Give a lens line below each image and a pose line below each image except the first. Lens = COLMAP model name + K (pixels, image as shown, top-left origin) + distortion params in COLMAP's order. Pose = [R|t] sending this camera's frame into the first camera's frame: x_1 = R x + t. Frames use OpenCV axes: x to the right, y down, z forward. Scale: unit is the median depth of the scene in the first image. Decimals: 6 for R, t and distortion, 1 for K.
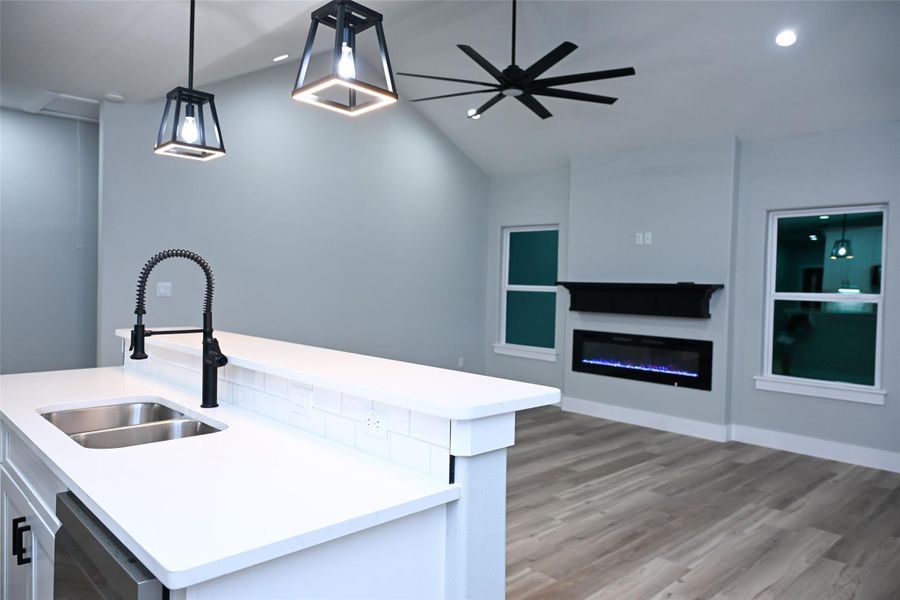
lens RADIAL K [[615.5, 0, 450.0], [0, 615.5, 300.0], [0, 0, 1]] dist [0.001997, -0.001438]
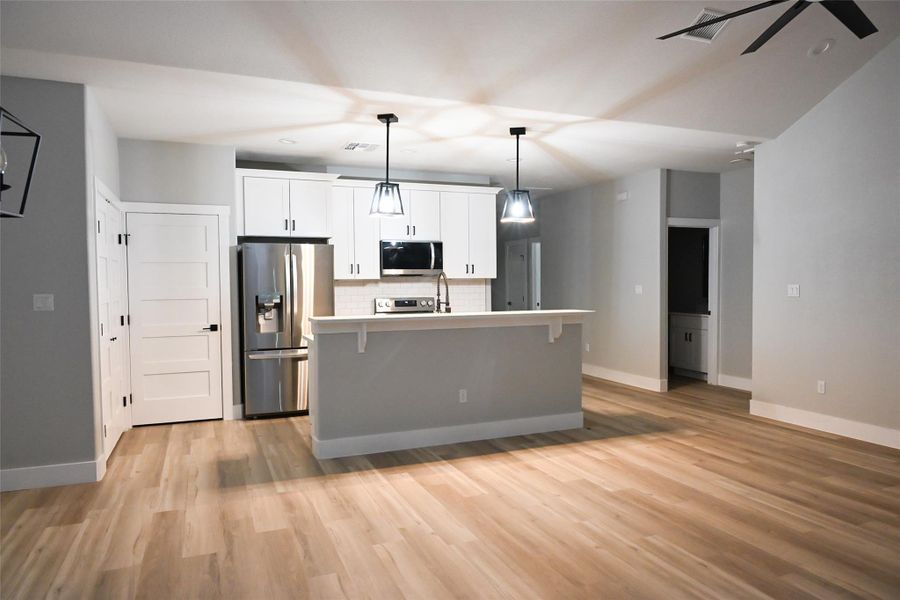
lens RADIAL K [[598.4, 0, 446.6], [0, 598.4, 305.1], [0, 0, 1]] dist [-0.001171, -0.000807]
pose [[-0.363532, 0.015907, -0.931446, 0.883908], [-0.026433, 0.999276, 0.027382, -0.004734], [0.931207, 0.034575, -0.362848, 0.887814]]
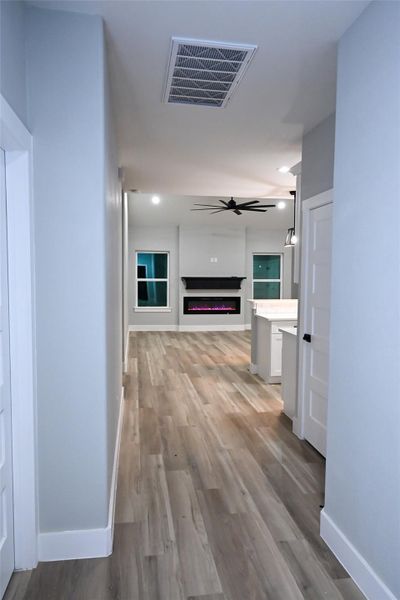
lens RADIAL K [[400.1, 0, 200.0], [0, 400.1, 300.0], [0, 0, 1]] dist [-0.018658, -0.001230]
pose [[0.566312, -0.072133, 0.821028, -1.499914], [0.029680, 0.997302, 0.067148, -0.061305], [-0.823656, -0.013658, 0.566925, 0.103920]]
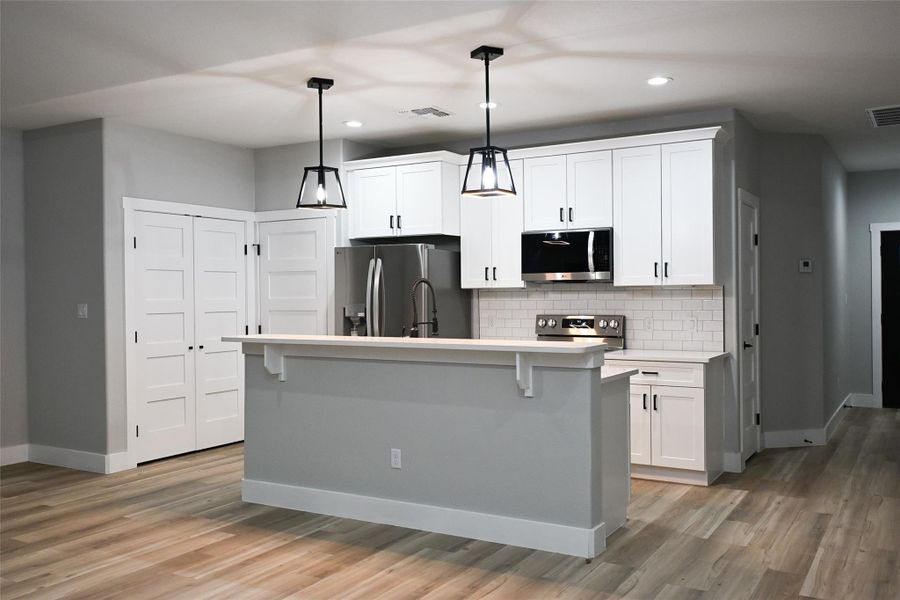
lens RADIAL K [[814.9, 0, 450.0], [0, 814.9, 300.0], [0, 0, 1]] dist [0.013290, 0.009569]
pose [[-0.962664, -0.012678, -0.270403, 0.062058], [-0.021238, 0.999361, 0.028756, -0.040858], [0.269865, 0.033425, -0.962318, 1.532773]]
